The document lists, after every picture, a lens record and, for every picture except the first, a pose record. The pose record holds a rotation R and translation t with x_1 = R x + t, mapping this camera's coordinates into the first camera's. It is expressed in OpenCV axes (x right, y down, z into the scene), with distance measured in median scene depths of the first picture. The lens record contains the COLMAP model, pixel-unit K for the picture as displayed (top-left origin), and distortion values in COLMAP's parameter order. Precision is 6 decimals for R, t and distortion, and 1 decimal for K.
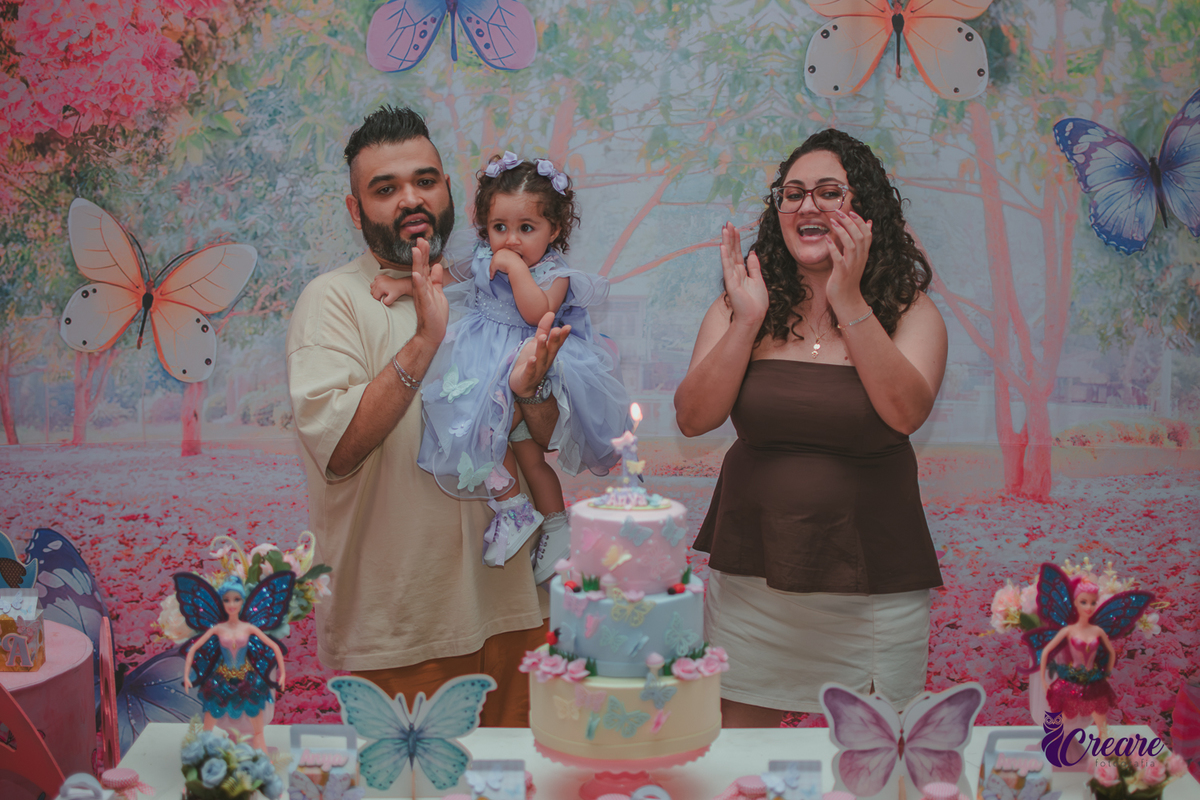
lens RADIAL K [[1854.9, 0, 598.2], [0, 1854.9, 387.5], [0, 0, 1]] dist [-0.159351, 0.000000]
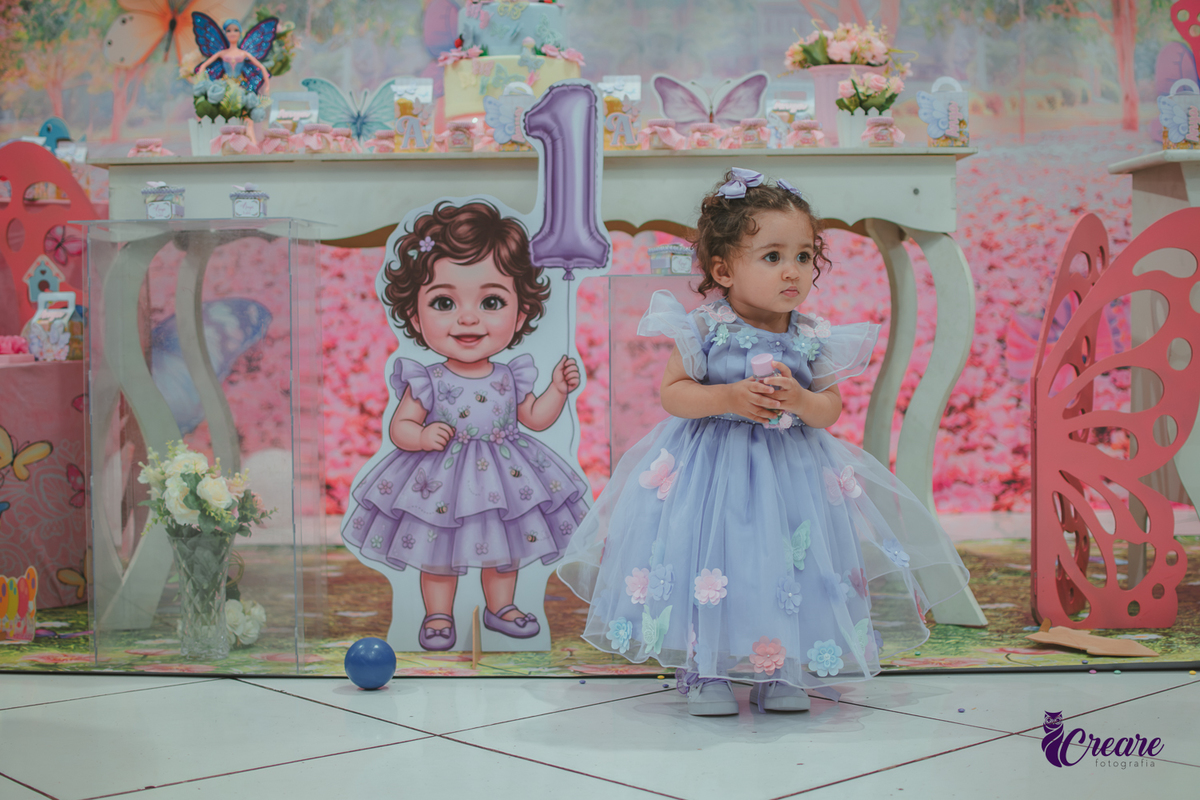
lens RADIAL K [[1854.9, 0, 595.0], [0, 1854.9, 402.8], [0, 0, 1]] dist [-0.159351, 0.000000]
pose [[0.999756, -0.018845, -0.011528, 0.057372], [0.017713, 0.995650, -0.091470, 0.343420], [0.013201, 0.091243, 0.995741, -0.235127]]
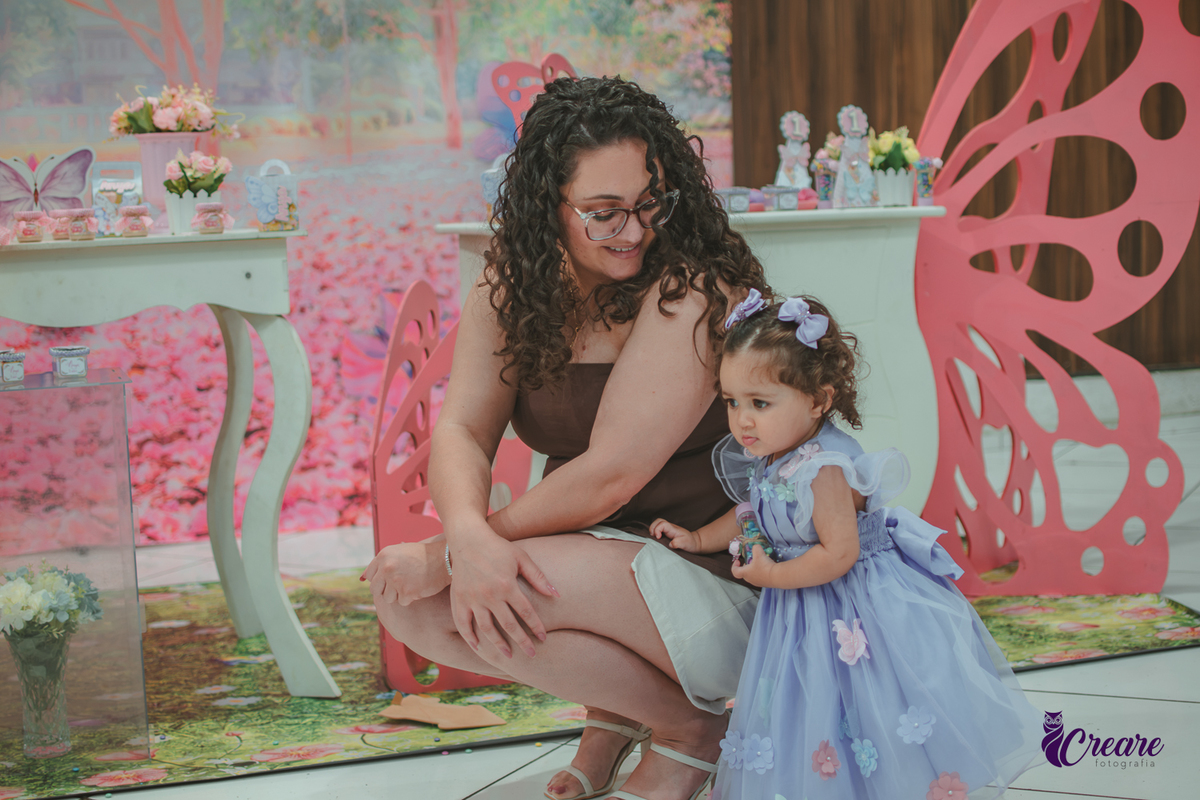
lens RADIAL K [[1854.9, 0, 610.4], [0, 1854.9, 406.2], [0, 0, 1]] dist [-0.159351, 0.000000]
pose [[0.936509, -0.077380, 0.341999, 0.058160], [0.090431, 0.995652, -0.022355, 0.267850], [-0.338782, 0.051863, 0.939434, -0.250415]]
